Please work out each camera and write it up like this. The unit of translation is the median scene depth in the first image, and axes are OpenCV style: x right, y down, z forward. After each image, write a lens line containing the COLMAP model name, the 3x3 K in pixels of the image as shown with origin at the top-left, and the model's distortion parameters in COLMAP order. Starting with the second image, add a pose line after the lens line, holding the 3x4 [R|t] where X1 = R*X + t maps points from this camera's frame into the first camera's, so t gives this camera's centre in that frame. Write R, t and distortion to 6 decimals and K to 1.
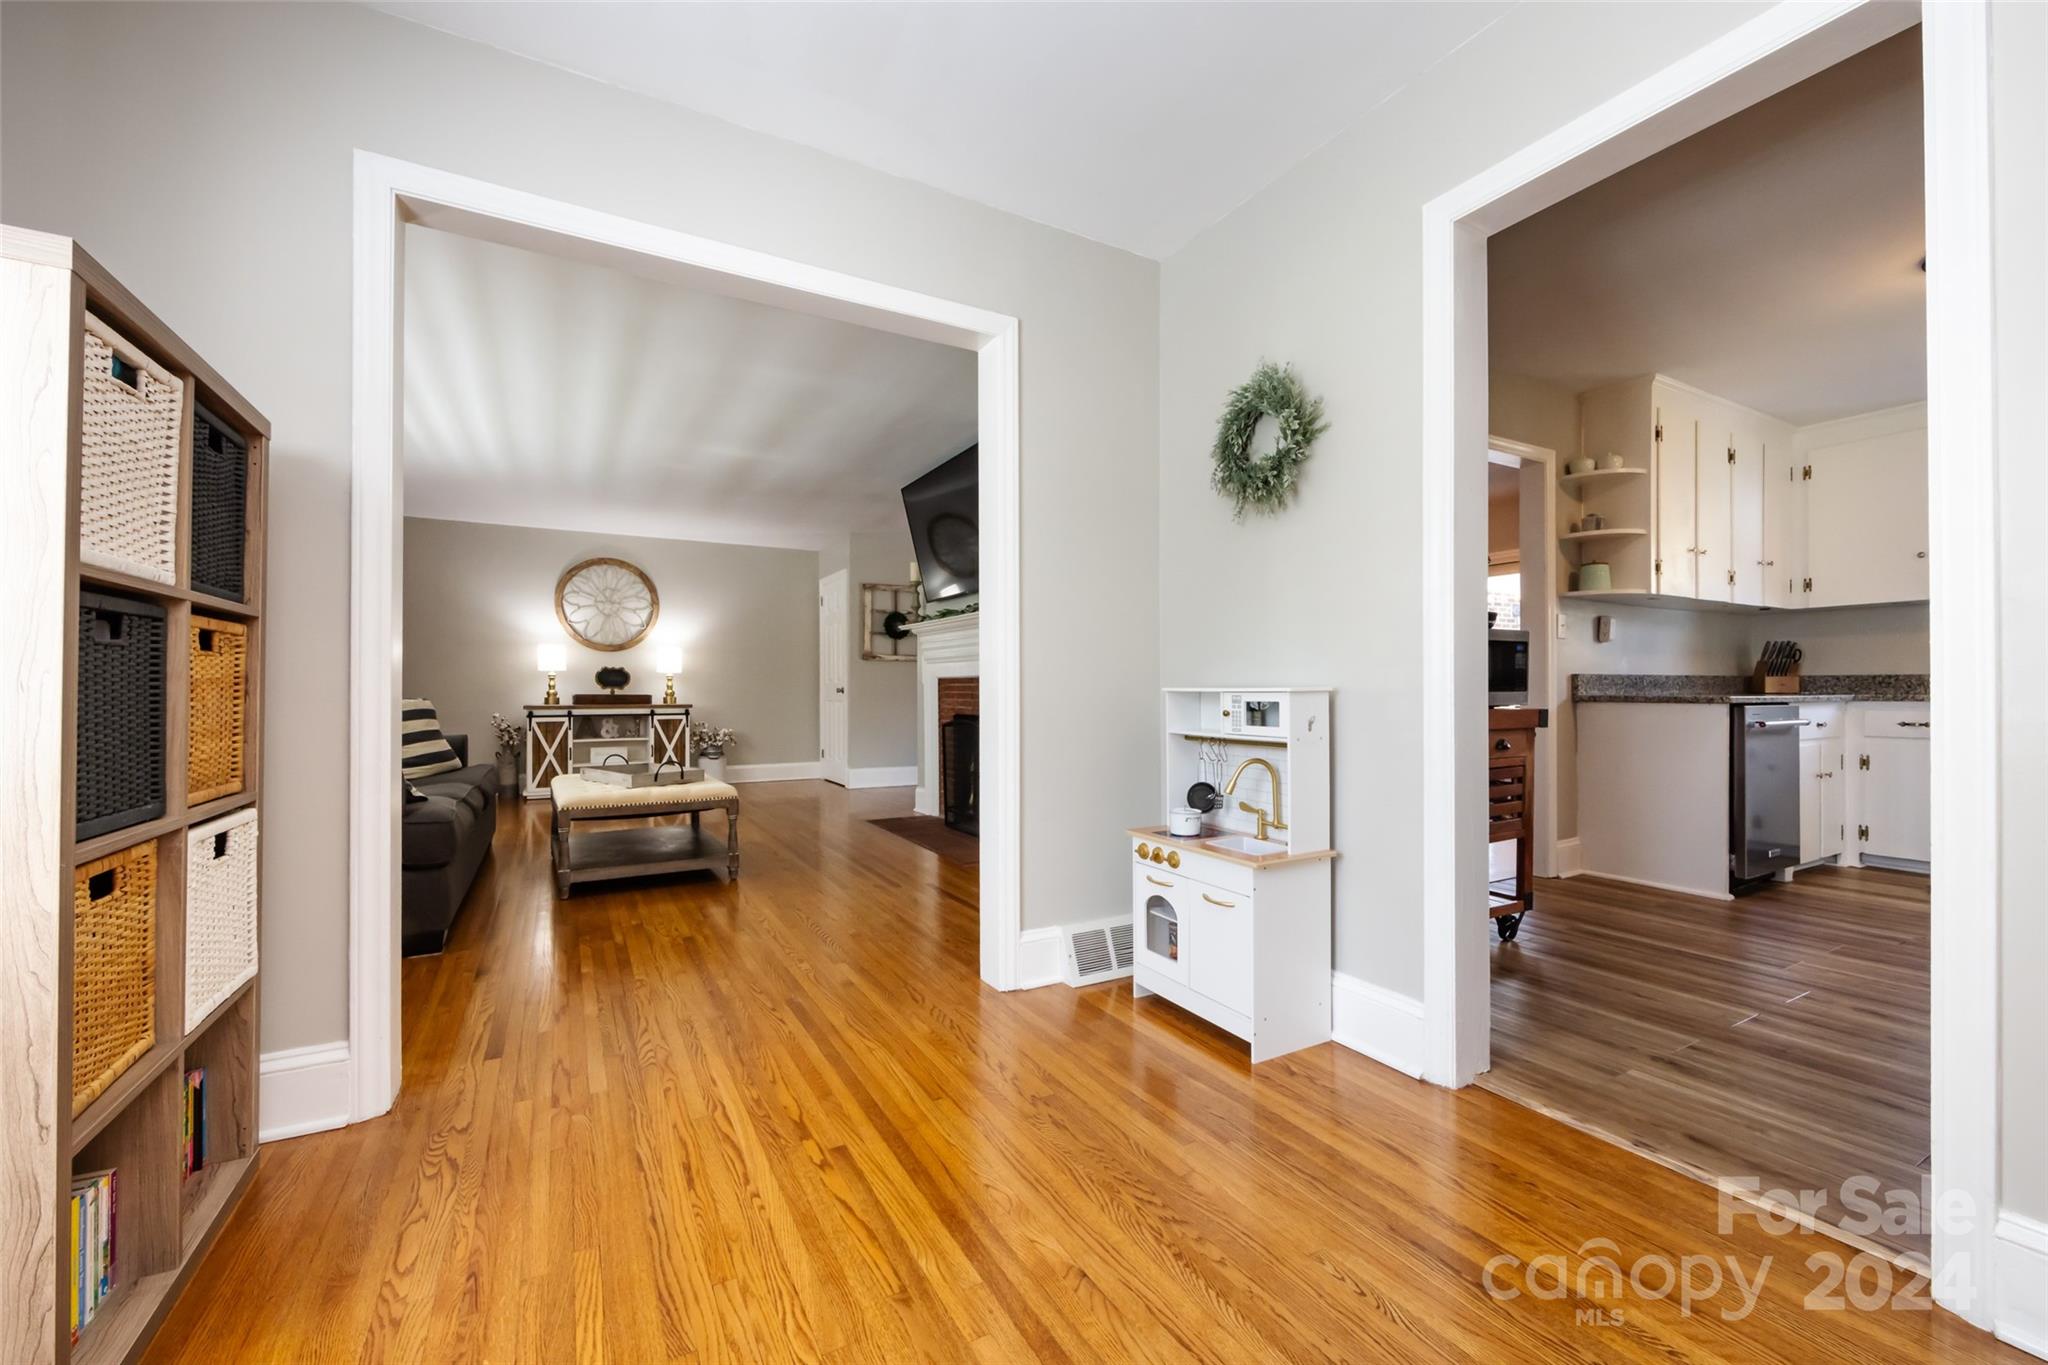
lens RADIAL K [[811.4, 0, 1027.3], [0, 811.4, 686.8], [0, 0, 1]] dist [-0.010124, -0.000409]
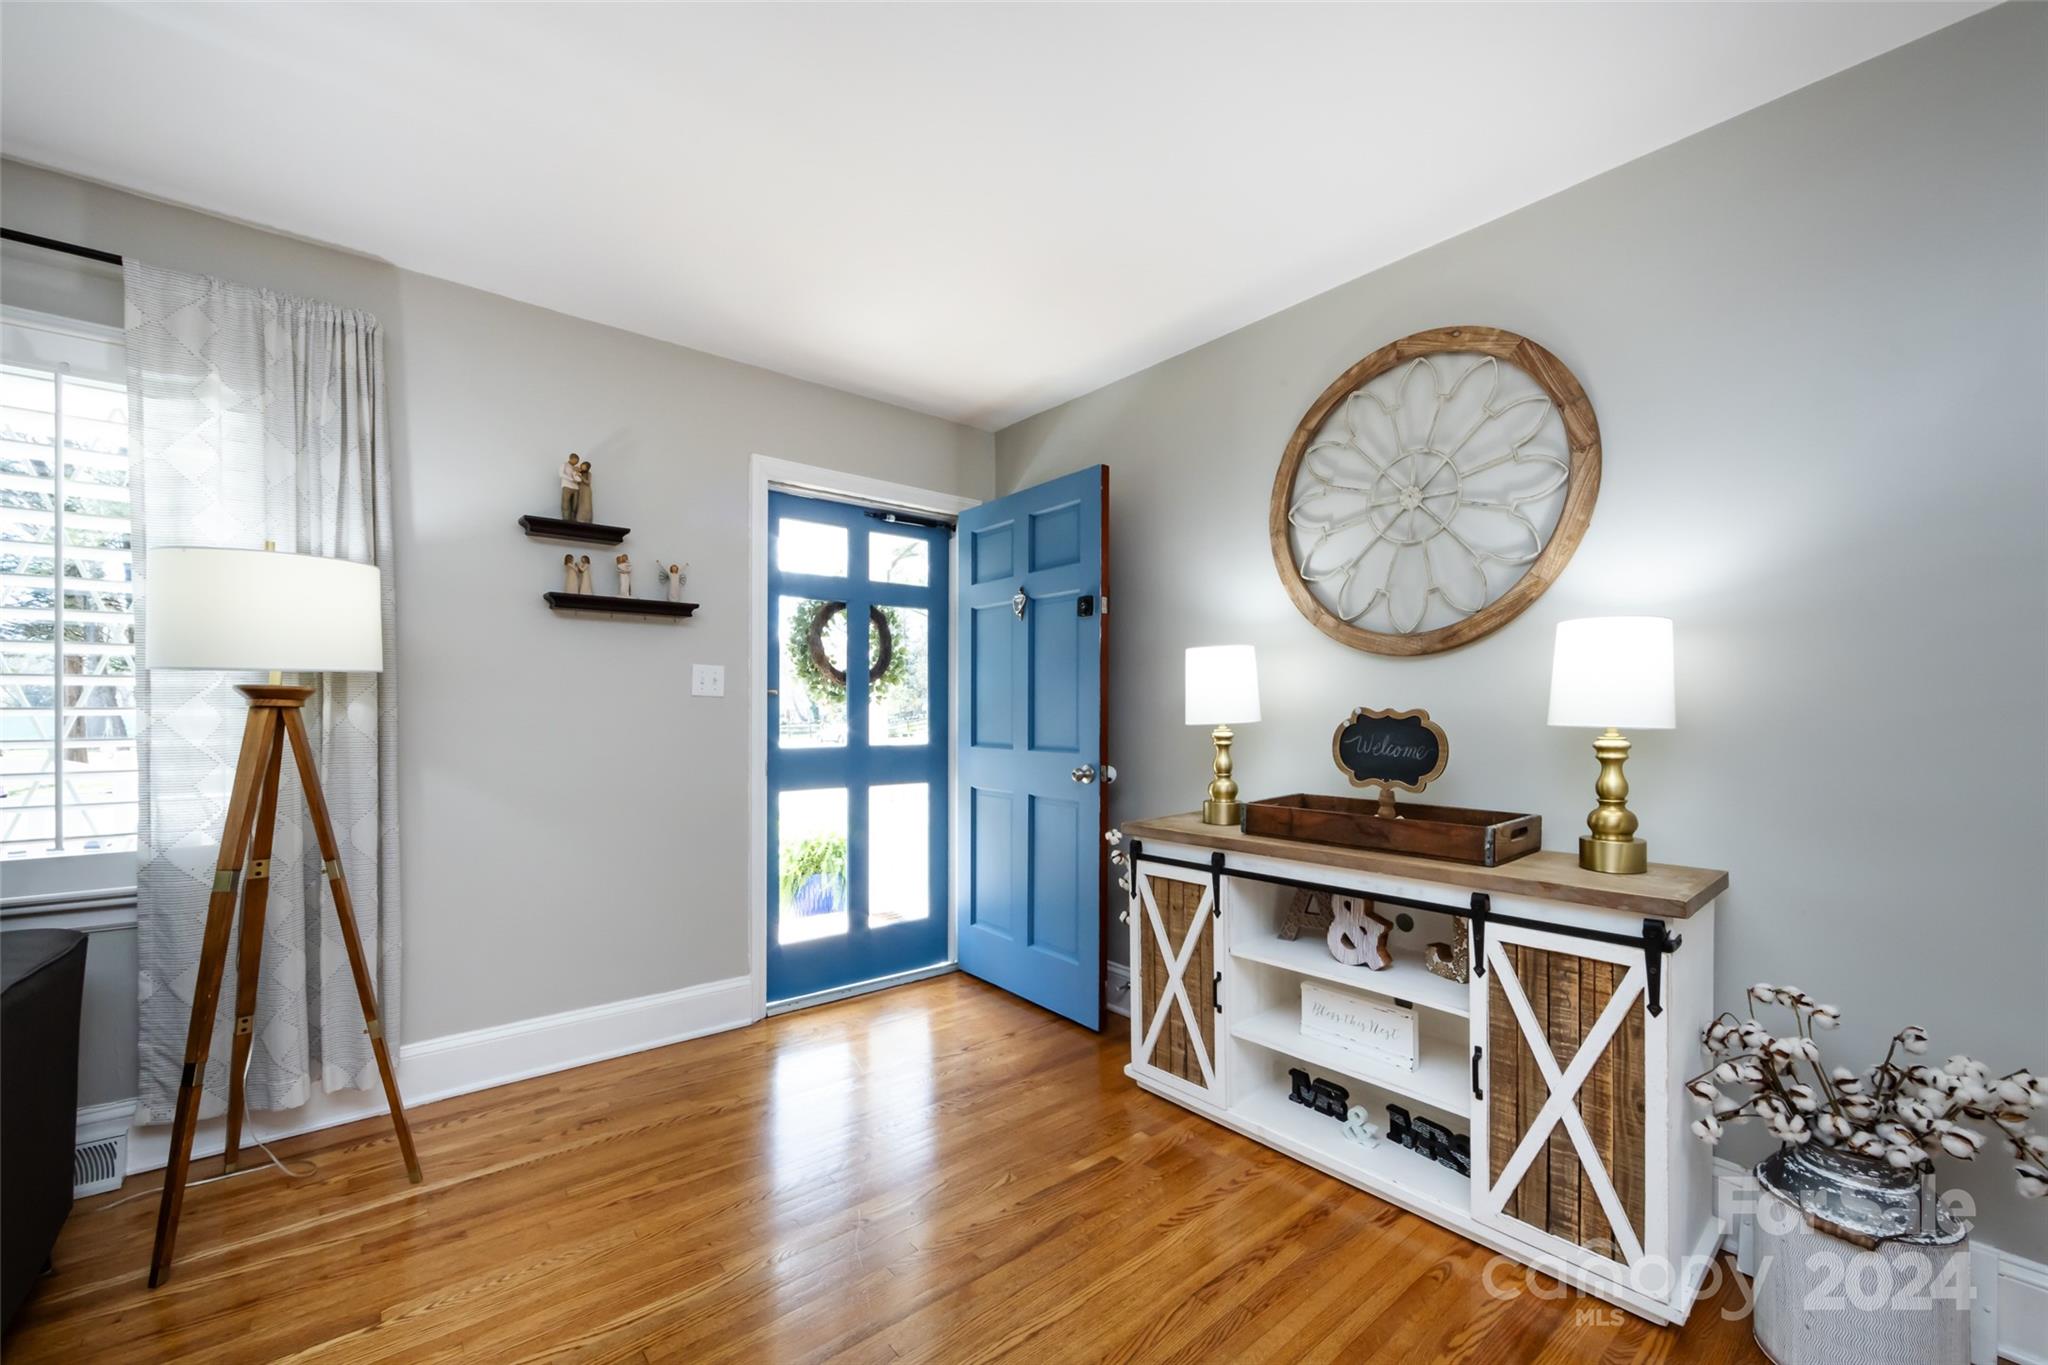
lens RADIAL K [[811.4, 0, 1005.3], [0, 811.4, 714.4], [0, 0, 1]] dist [-0.010124, -0.000409]
pose [[0.164711, 0.002946, -0.986338, -0.256525], [0.002675, 0.999991, 0.003433, -0.023796], [0.986338, -0.003204, 0.164701, 0.820229]]
